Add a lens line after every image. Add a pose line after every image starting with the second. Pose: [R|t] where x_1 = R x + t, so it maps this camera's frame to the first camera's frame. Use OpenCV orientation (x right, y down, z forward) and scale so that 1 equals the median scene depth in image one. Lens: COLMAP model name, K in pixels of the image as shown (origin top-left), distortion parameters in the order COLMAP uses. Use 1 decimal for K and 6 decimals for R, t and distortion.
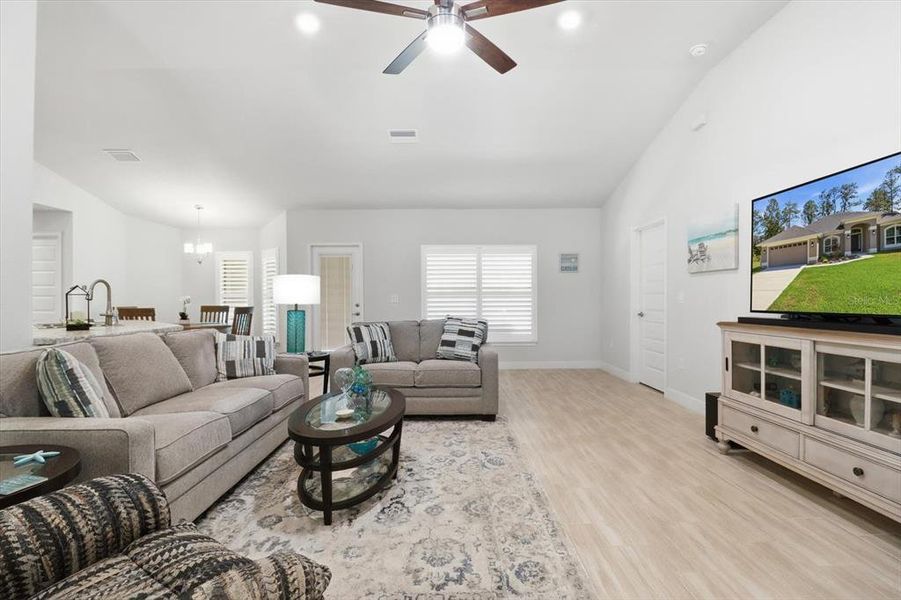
lens RADIAL K [[419.6, 0, 450.0], [0, 419.6, 296.6], [0, 0, 1]] dist [-0.005813, -0.010191]
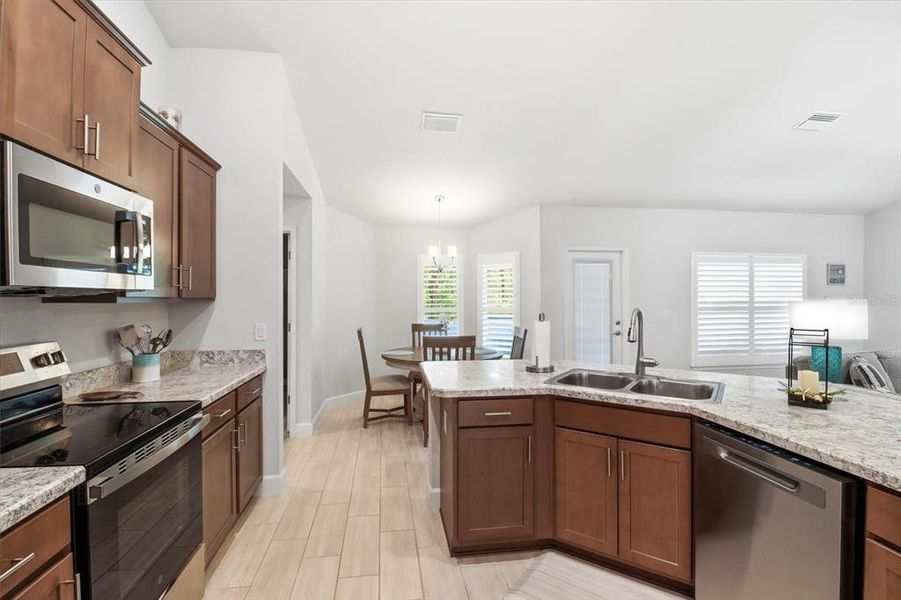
lens RADIAL K [[419.6, 0, 451.0], [0, 419.6, 298.6], [0, 0, 1]] dist [-0.005813, -0.010191]
pose [[0.991370, 0.001390, 0.131084, -0.664970], [-0.002390, 0.999969, 0.007465, -0.033436], [-0.131069, -0.007714, 0.991343, 0.222222]]
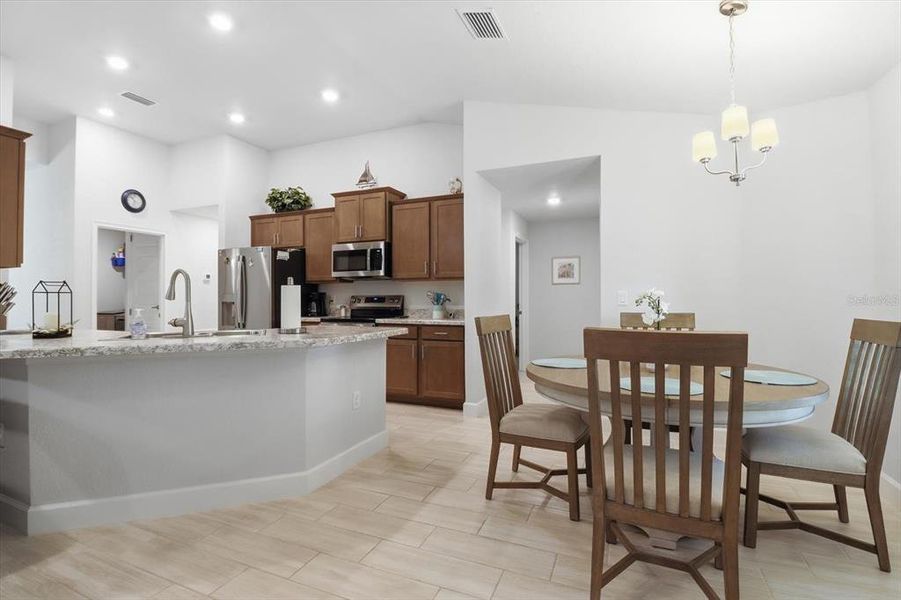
lens RADIAL K [[419.6, 0, 453.0], [0, 419.6, 301.3], [0, 0, 1]] dist [-0.005813, -0.010191]
pose [[-0.412800, 0.005327, -0.910806, -0.225285], [0.010744, 0.999942, 0.000979, 0.006847], [0.910758, -0.009382, -0.412833, 0.908333]]
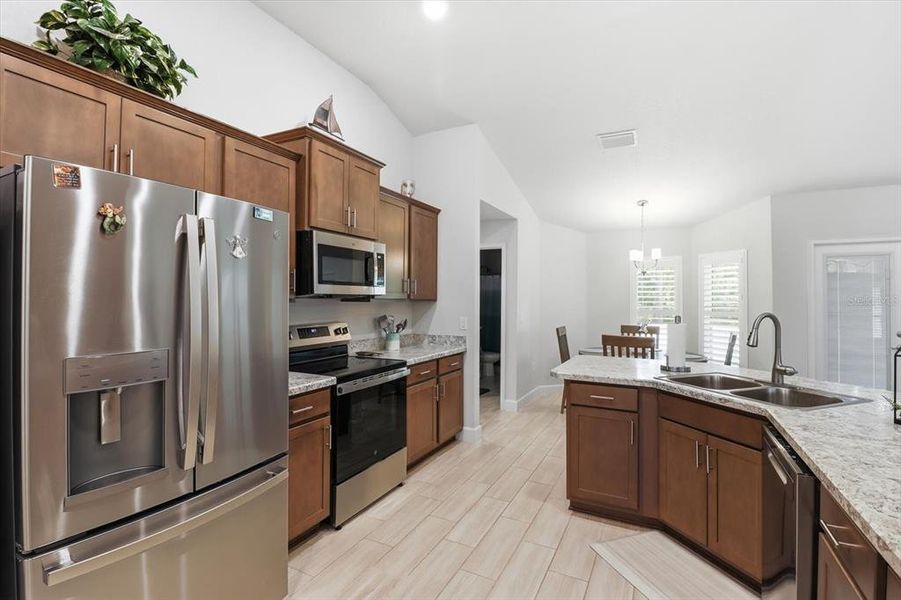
lens RADIAL K [[419.6, 0, 456.3], [0, 419.6, 295.0], [0, 0, 1]] dist [-0.005813, -0.010191]
pose [[0.883758, 0.002649, -0.467937, -0.528579], [-0.004363, 0.999987, -0.002580, -0.035350], [0.467925, 0.004322, 0.883758, 0.133723]]
